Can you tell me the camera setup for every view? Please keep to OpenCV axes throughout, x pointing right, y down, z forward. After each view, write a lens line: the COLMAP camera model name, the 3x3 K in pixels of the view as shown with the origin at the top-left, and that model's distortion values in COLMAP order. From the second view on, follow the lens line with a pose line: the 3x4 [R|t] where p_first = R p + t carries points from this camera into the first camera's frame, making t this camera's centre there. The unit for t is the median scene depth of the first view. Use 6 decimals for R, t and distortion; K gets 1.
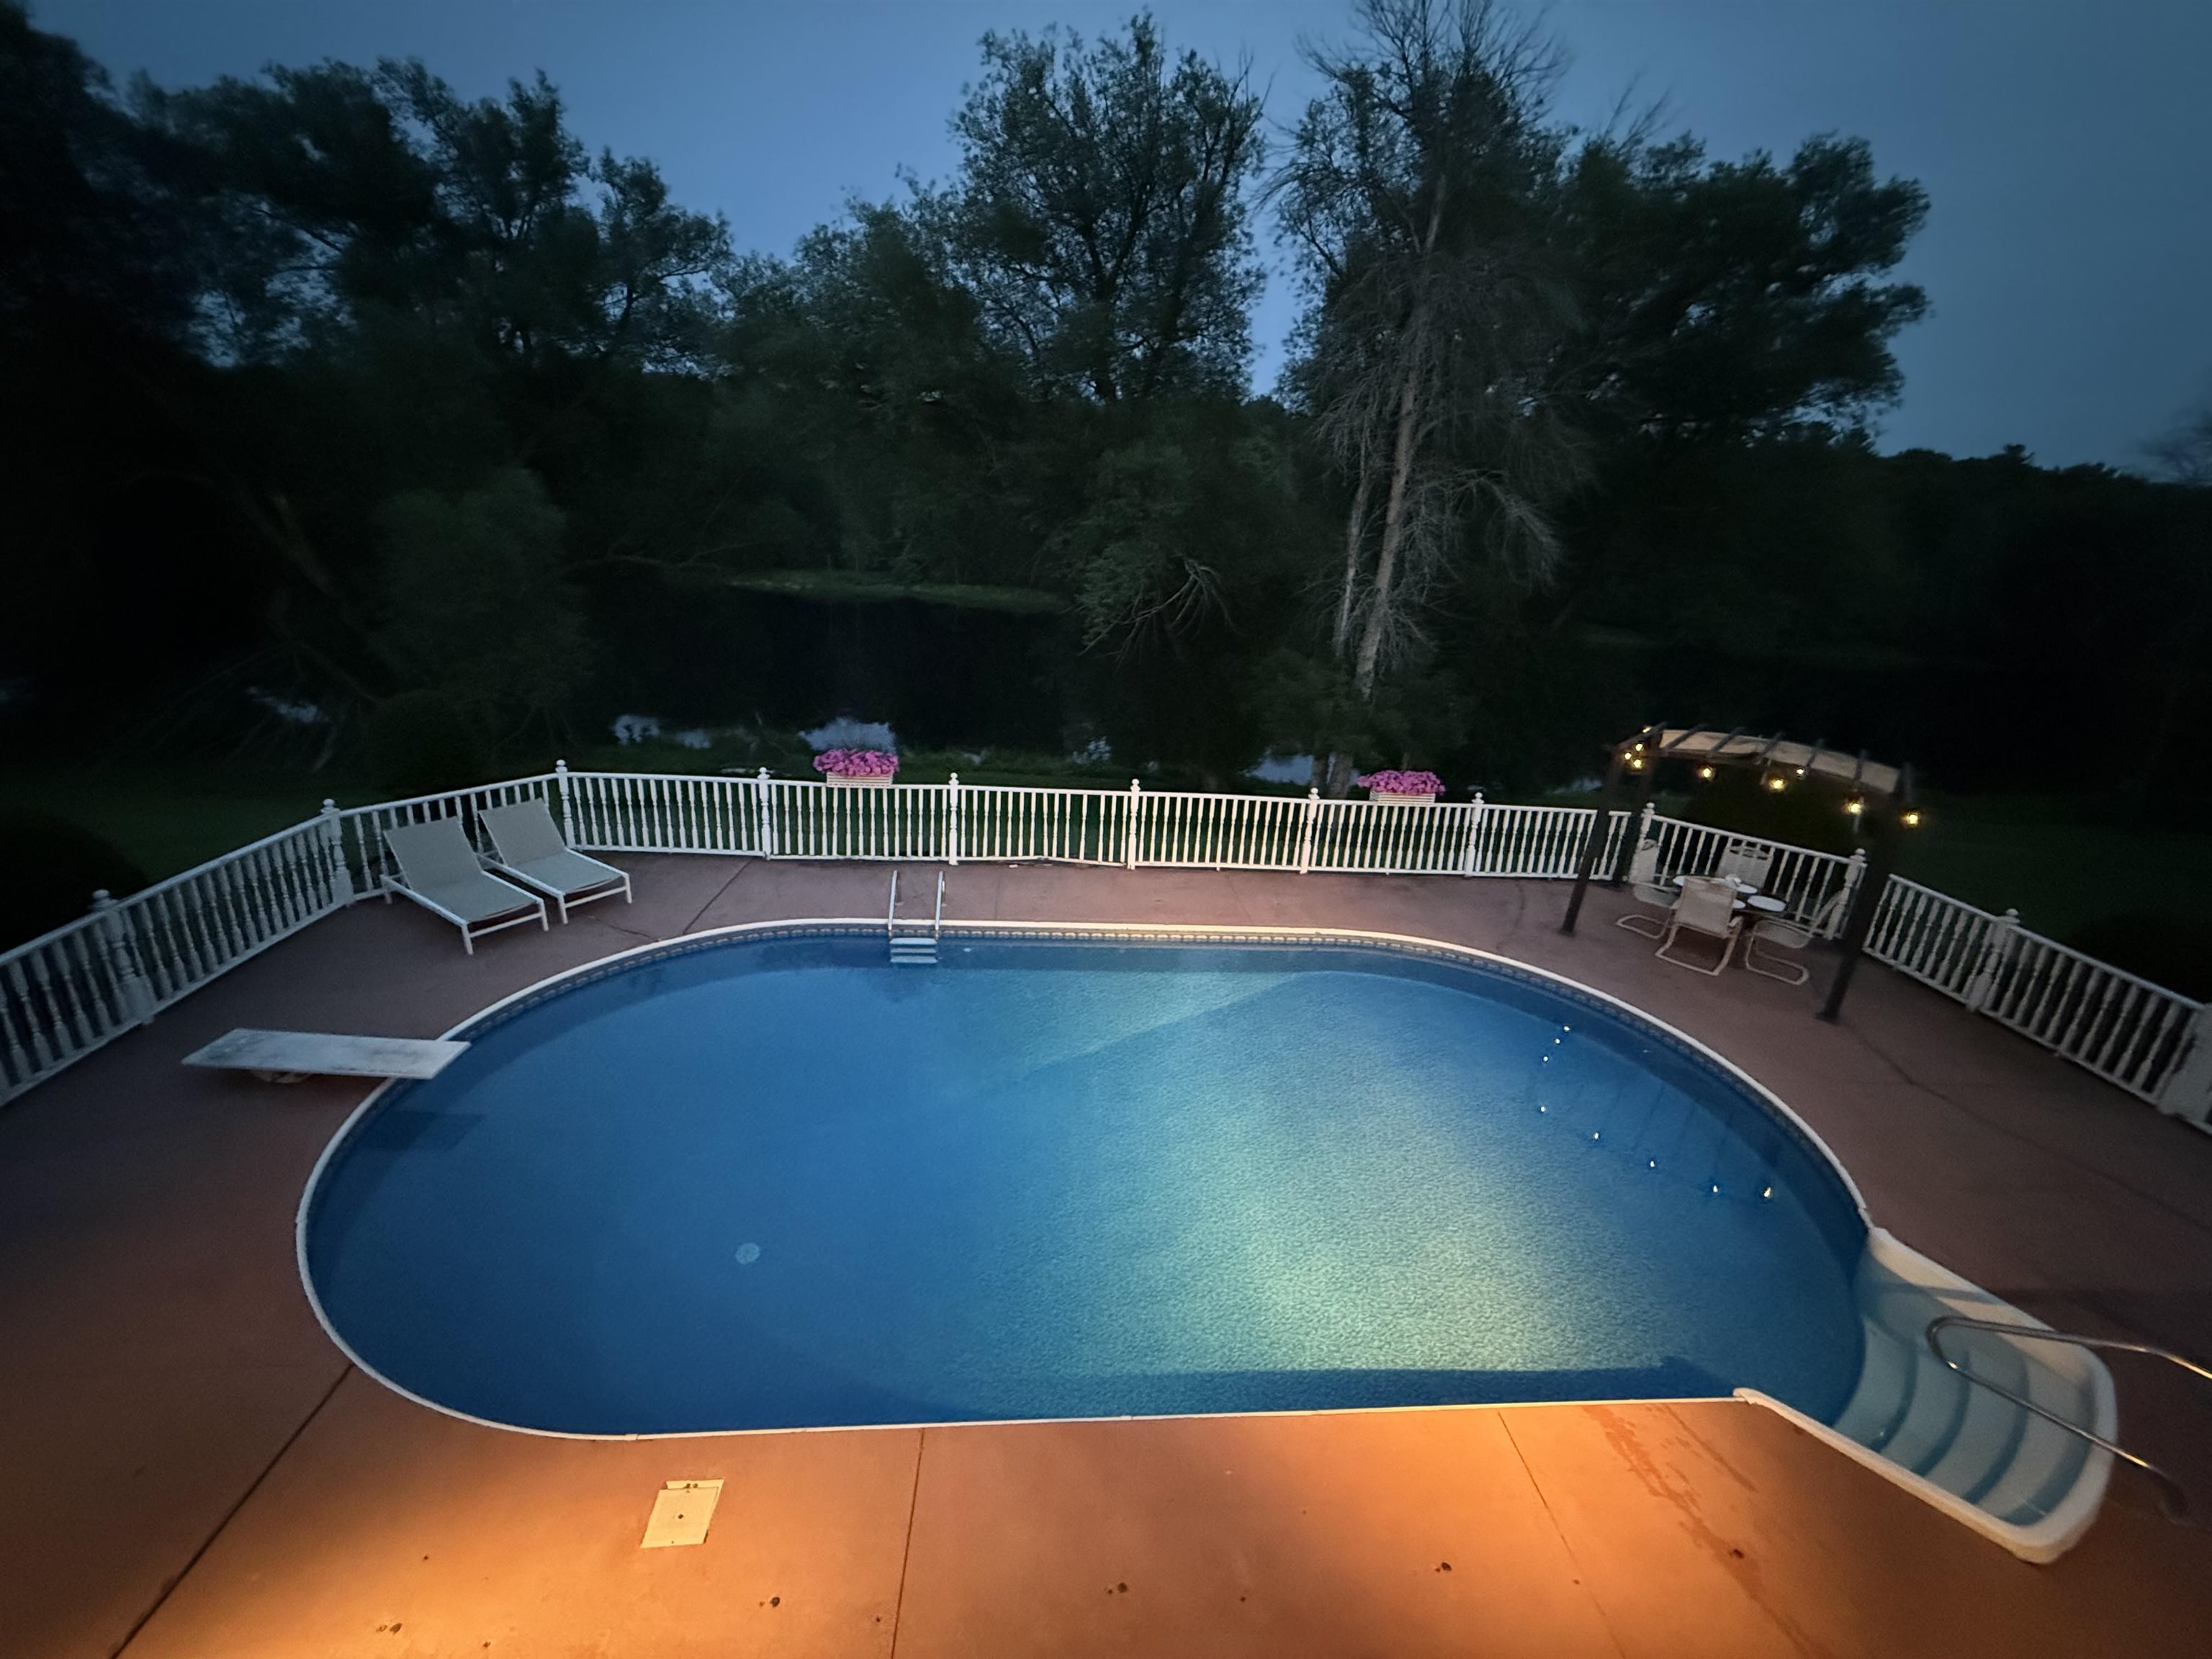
lens RADIAL K [[874.2, 0, 1106.0], [0, 874.2, 829.5], [0, 0, 1]] dist [0.001017, 0.000236]
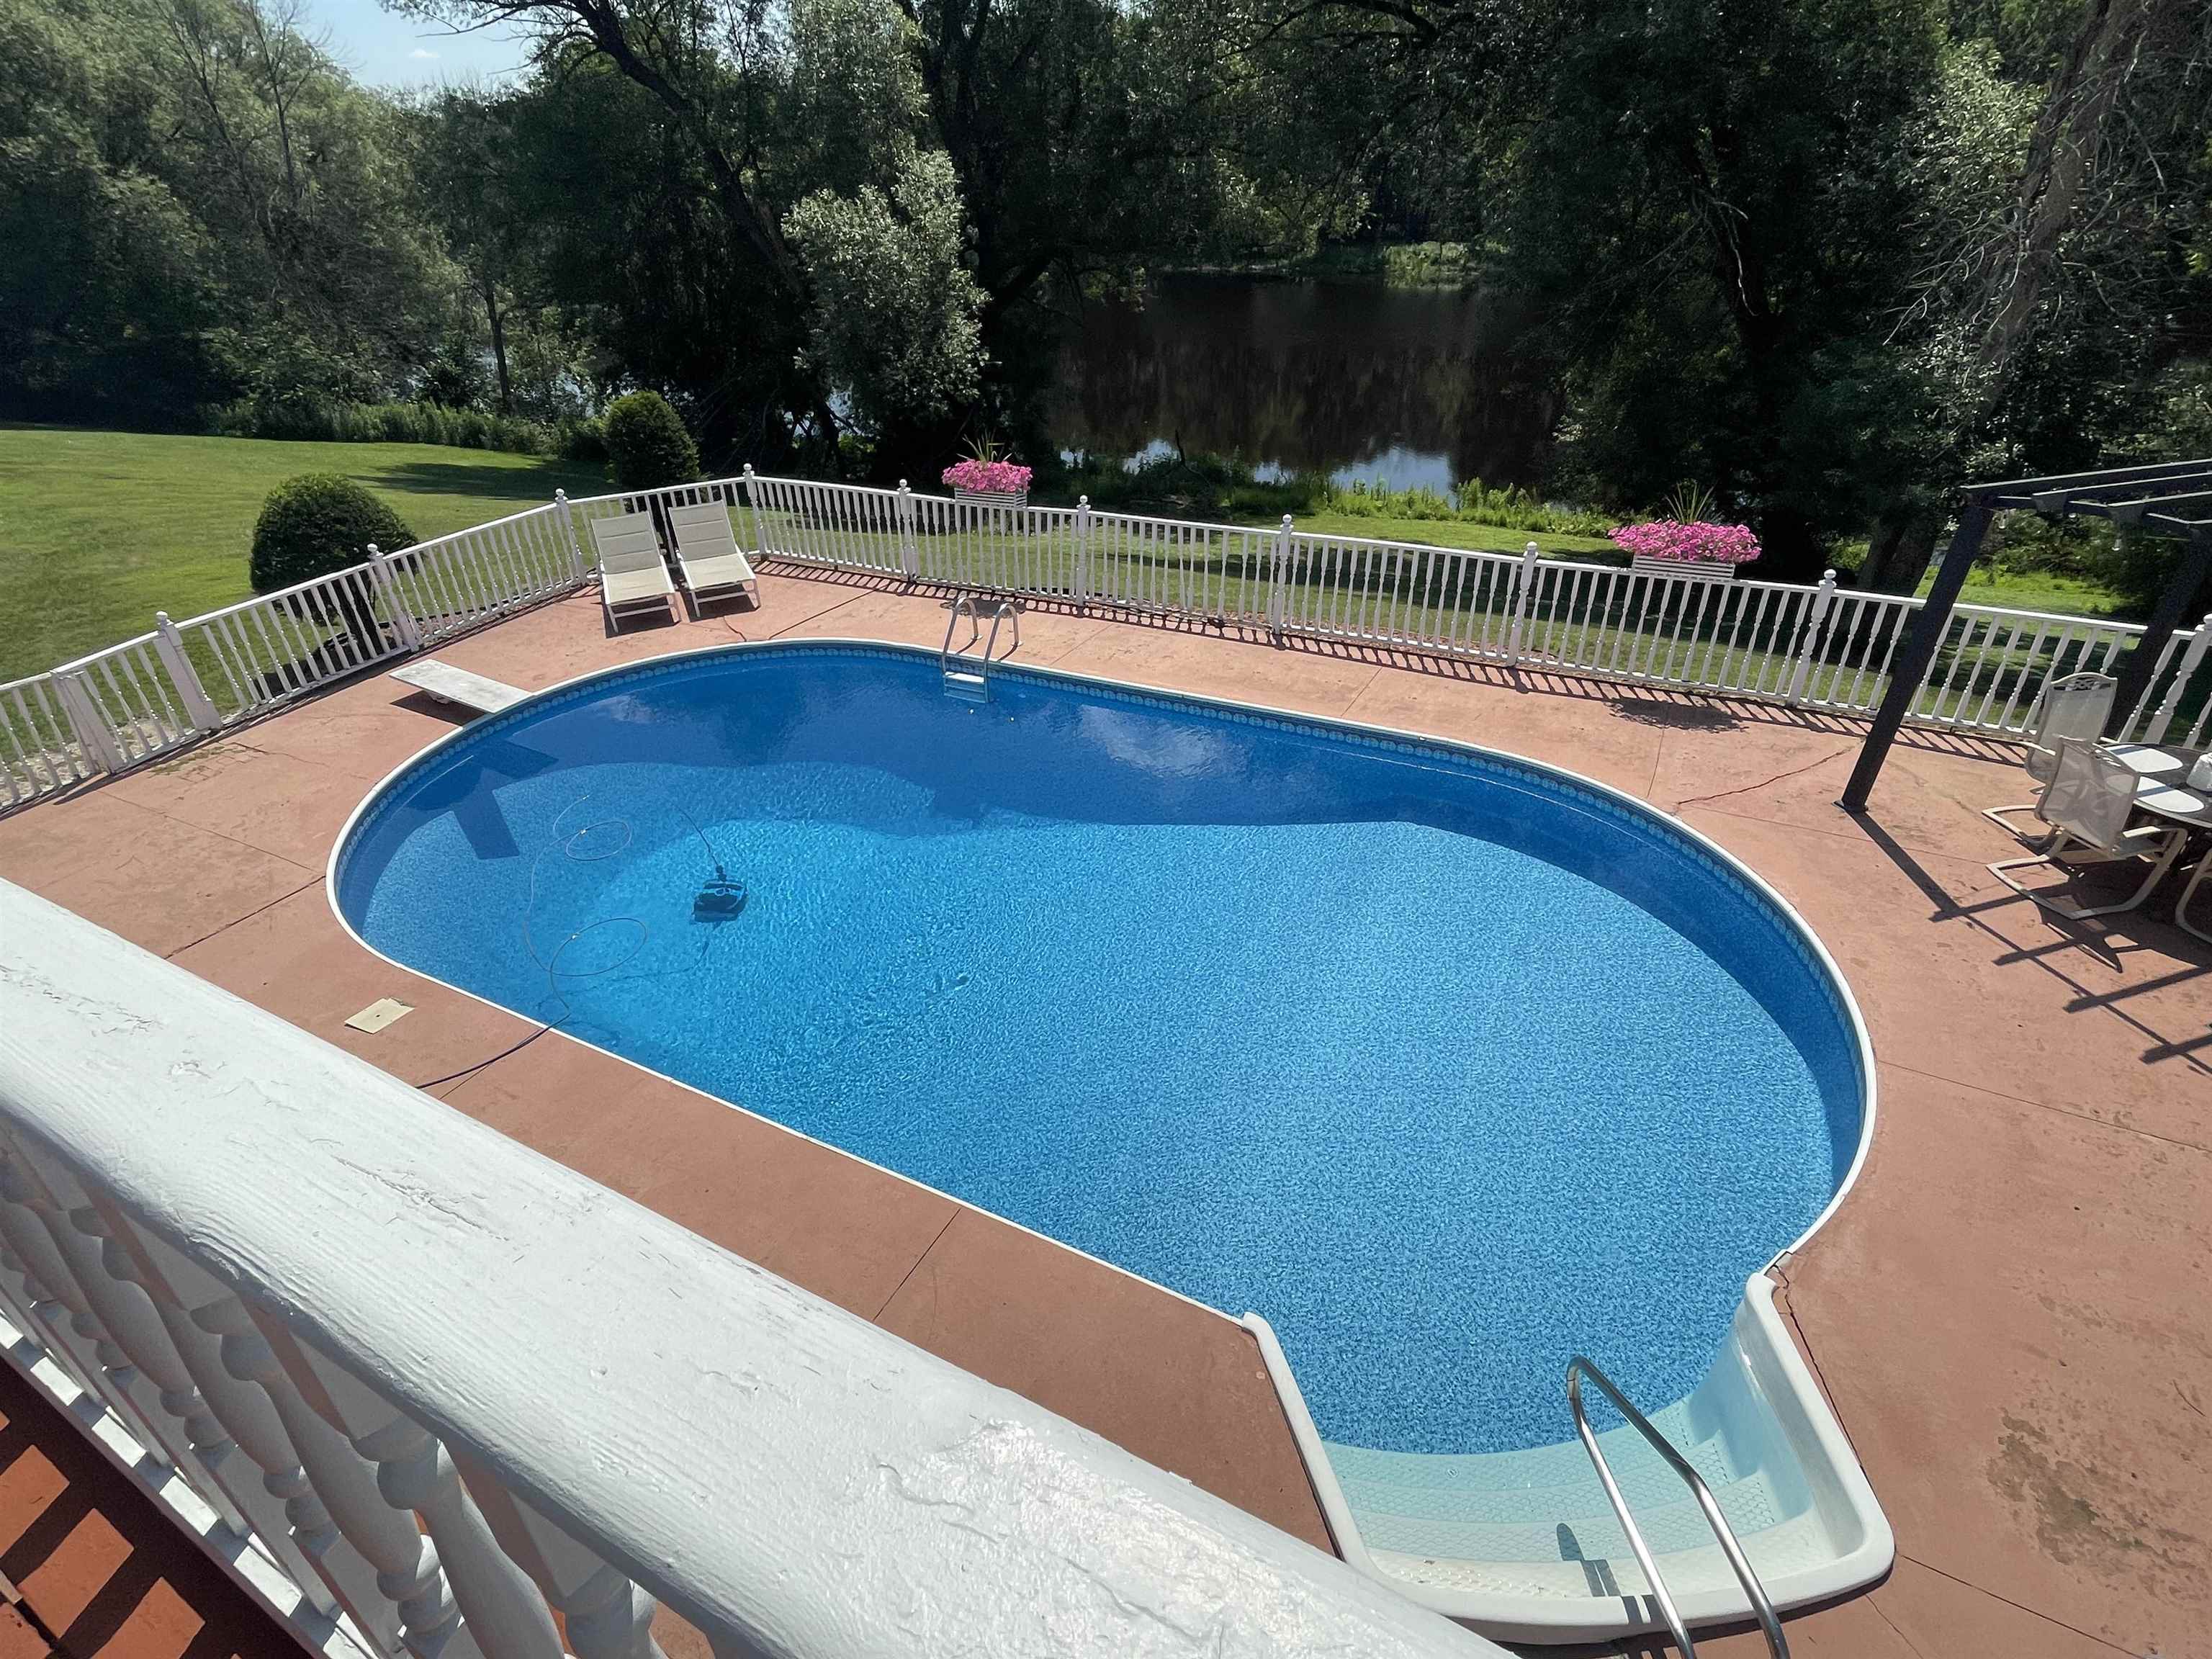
lens RADIAL K [[1090.6, 0, 1106.0], [0, 1090.6, 829.5], [0, 0, 1]] dist [-0.001442, -0.000145]
pose [[0.848208, 0.194007, -0.492854, 0.427971], [-0.091847, 0.970281, 0.223872, 0.011123], [0.521640, -0.144622, 0.840819, 0.082511]]
